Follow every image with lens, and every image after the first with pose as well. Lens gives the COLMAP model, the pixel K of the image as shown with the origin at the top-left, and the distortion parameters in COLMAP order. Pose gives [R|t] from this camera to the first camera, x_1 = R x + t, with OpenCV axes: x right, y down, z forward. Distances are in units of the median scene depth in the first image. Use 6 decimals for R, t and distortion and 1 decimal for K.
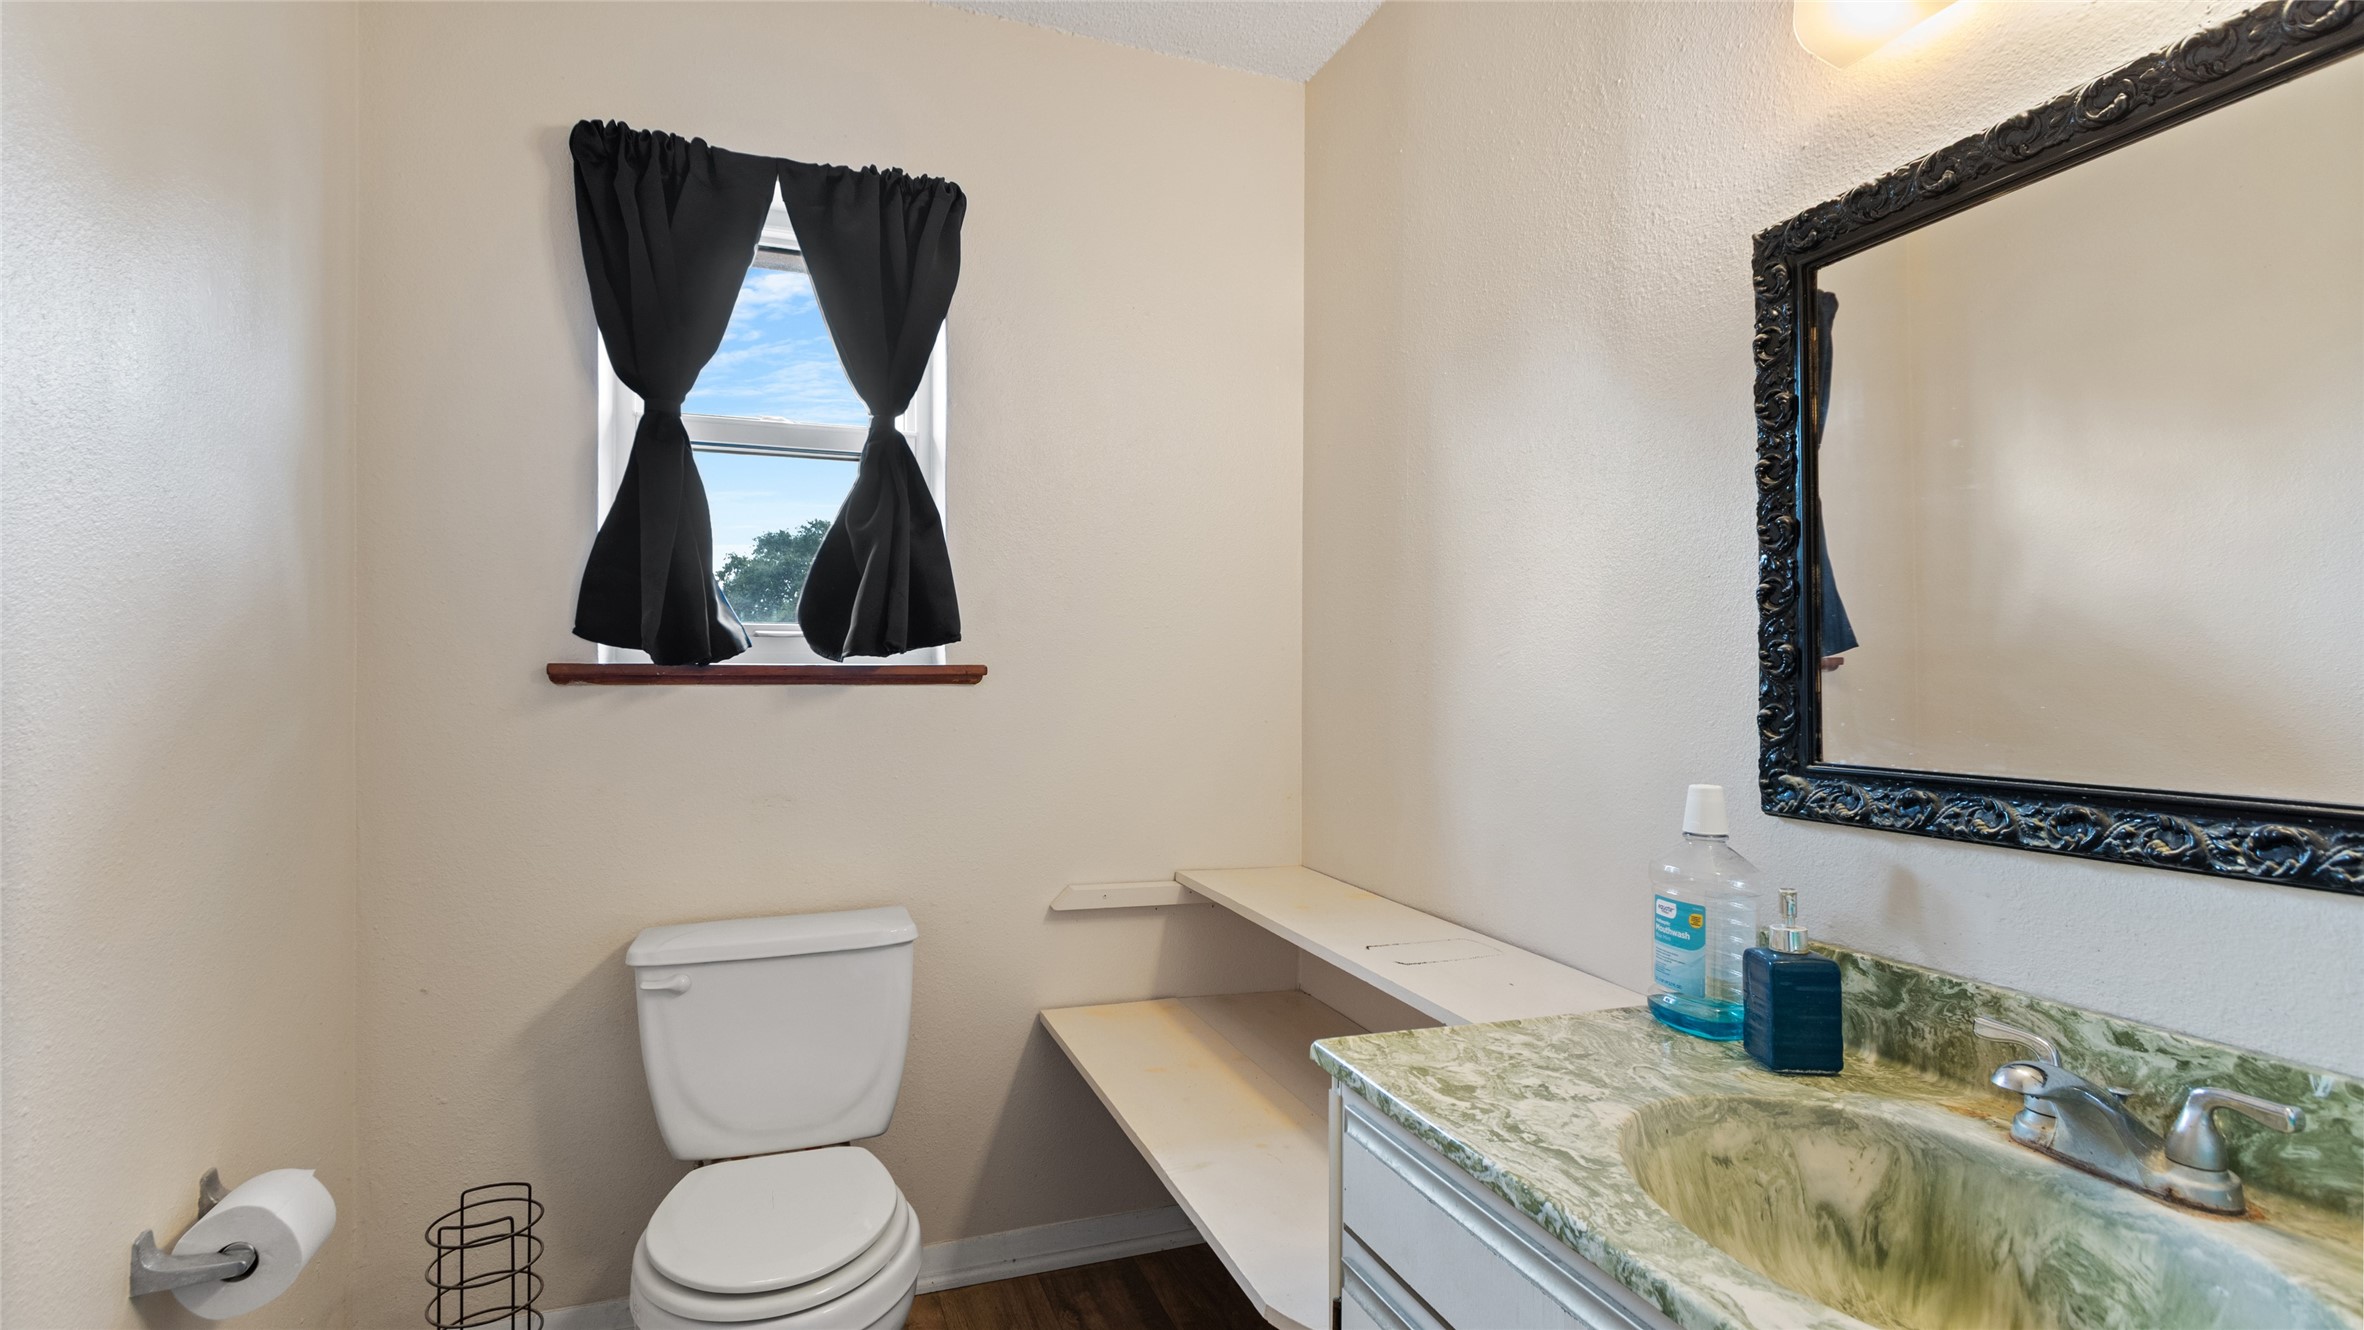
lens RADIAL K [[1120.2, 0, 1144.7], [0, 1120.2, 656.7], [0, 0, 1]] dist [-0.000157, -0.000190]
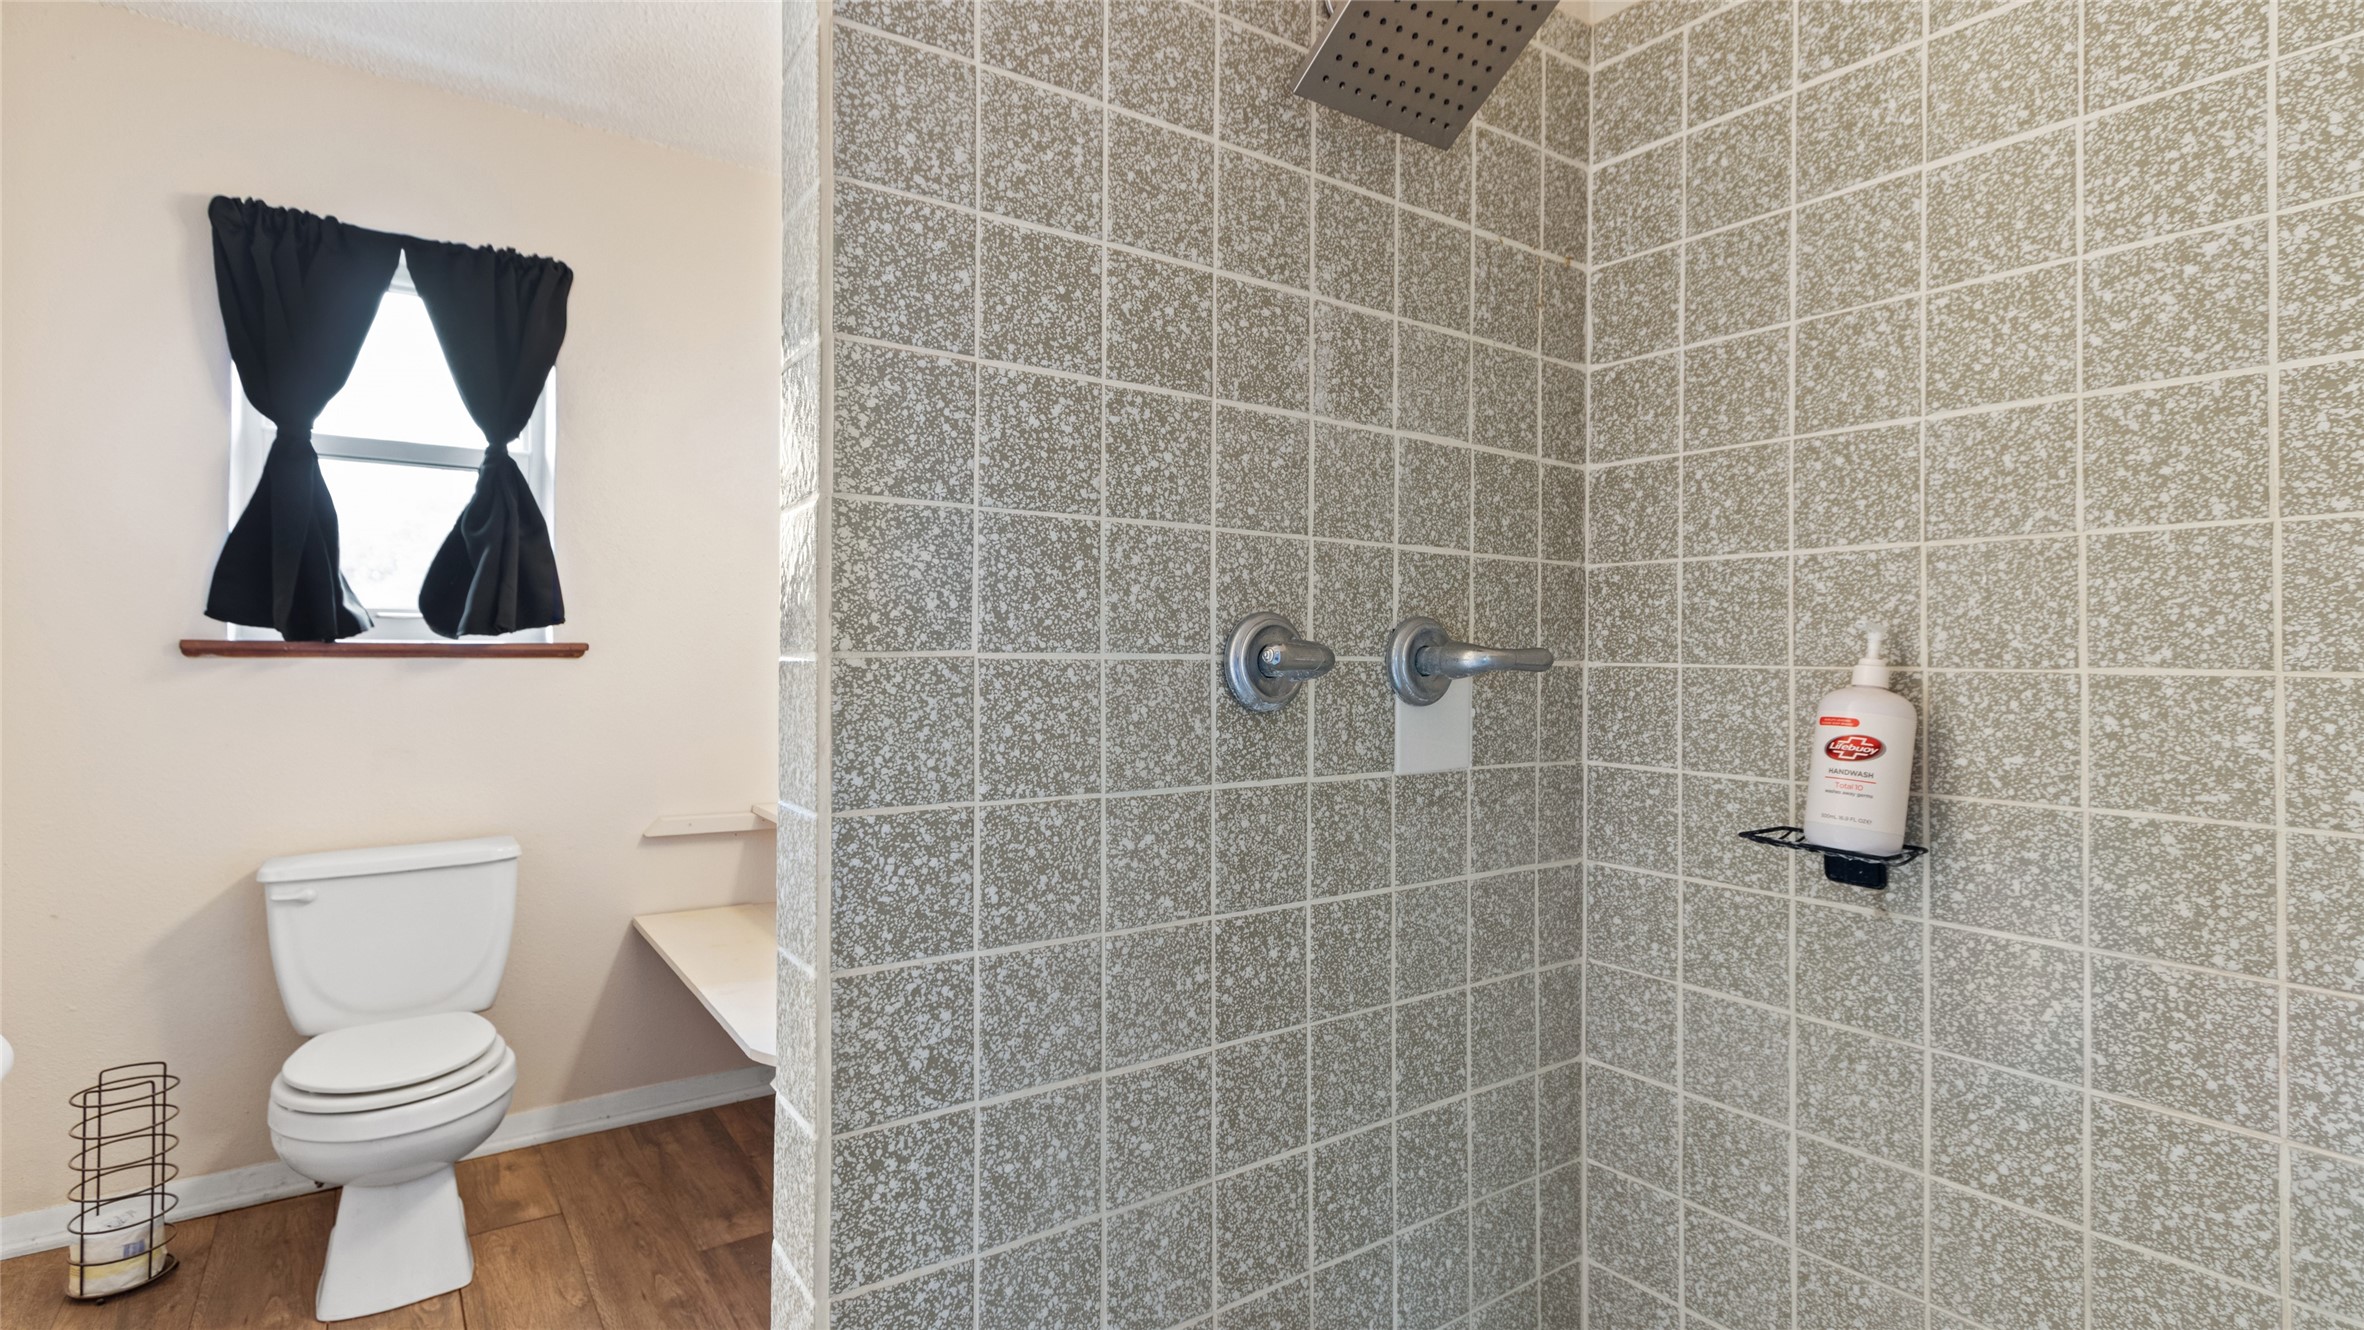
lens RADIAL K [[1162.1, 0, 1175.0], [0, 1162.1, 627.1], [0, 0, 1]] dist [-0.001380, -0.000782]
pose [[0.961621, 0.006445, 0.274307, 0.147904], [-0.003379, 0.999926, -0.011648, 0.003611], [-0.274362, 0.010274, 0.961572, -0.477513]]
